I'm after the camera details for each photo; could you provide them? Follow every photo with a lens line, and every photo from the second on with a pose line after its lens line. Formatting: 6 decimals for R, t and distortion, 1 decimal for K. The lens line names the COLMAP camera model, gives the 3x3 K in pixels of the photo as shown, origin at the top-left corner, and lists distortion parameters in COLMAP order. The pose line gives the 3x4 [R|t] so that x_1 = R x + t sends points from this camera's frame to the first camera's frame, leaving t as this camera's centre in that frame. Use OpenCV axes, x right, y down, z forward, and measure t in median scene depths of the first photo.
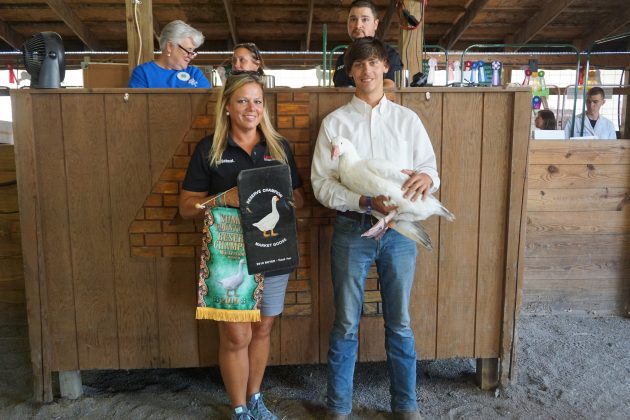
lens RADIAL K [[534.3, 0, 309.8], [0, 534.3, 209.2], [0, 0, 1]] dist [-0.006858, -0.002517]
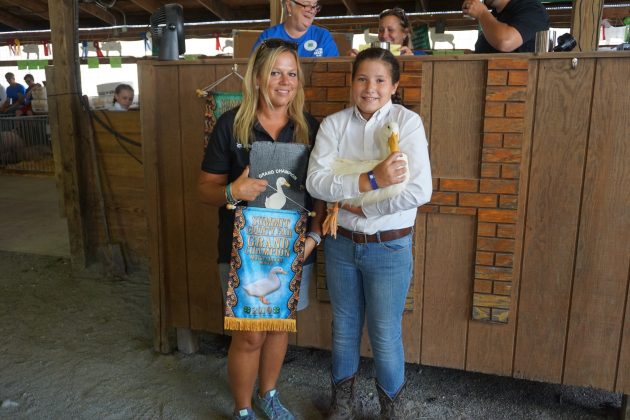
lens RADIAL K [[534.3, 0, 309.8], [0, 534.3, 209.2], [0, 0, 1]] dist [-0.006858, -0.002517]
pose [[0.933185, 0.083677, -0.349520, 0.129309], [-0.060559, 0.995223, 0.076576, -0.028382], [0.354258, -0.050293, 0.933794, 0.095536]]
